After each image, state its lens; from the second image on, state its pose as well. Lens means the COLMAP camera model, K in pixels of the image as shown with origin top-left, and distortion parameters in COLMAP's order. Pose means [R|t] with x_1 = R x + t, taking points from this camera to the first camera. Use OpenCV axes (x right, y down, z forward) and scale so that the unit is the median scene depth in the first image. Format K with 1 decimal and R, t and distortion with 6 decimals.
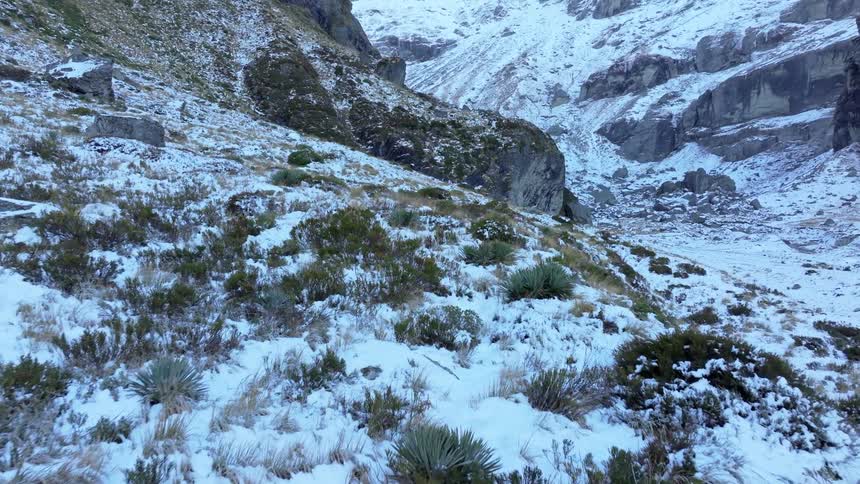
lens RADIAL K [[658.3, 0, 430.5], [0, 658.3, 243.3], [0, 0, 1]] dist [0.000728, 0.010774]
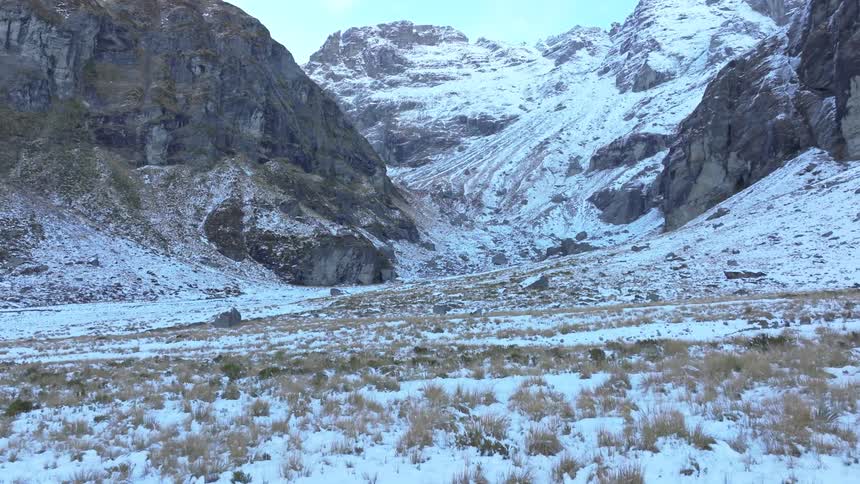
lens RADIAL K [[658.3, 0, 430.5], [0, 658.3, 243.3], [0, 0, 1]] dist [0.000728, 0.010774]
pose [[0.976528, -0.016588, -0.214753, 0.211291], [0.001076, 0.997393, -0.072149, 0.000543], [0.215390, 0.070224, 0.974000, -0.233868]]
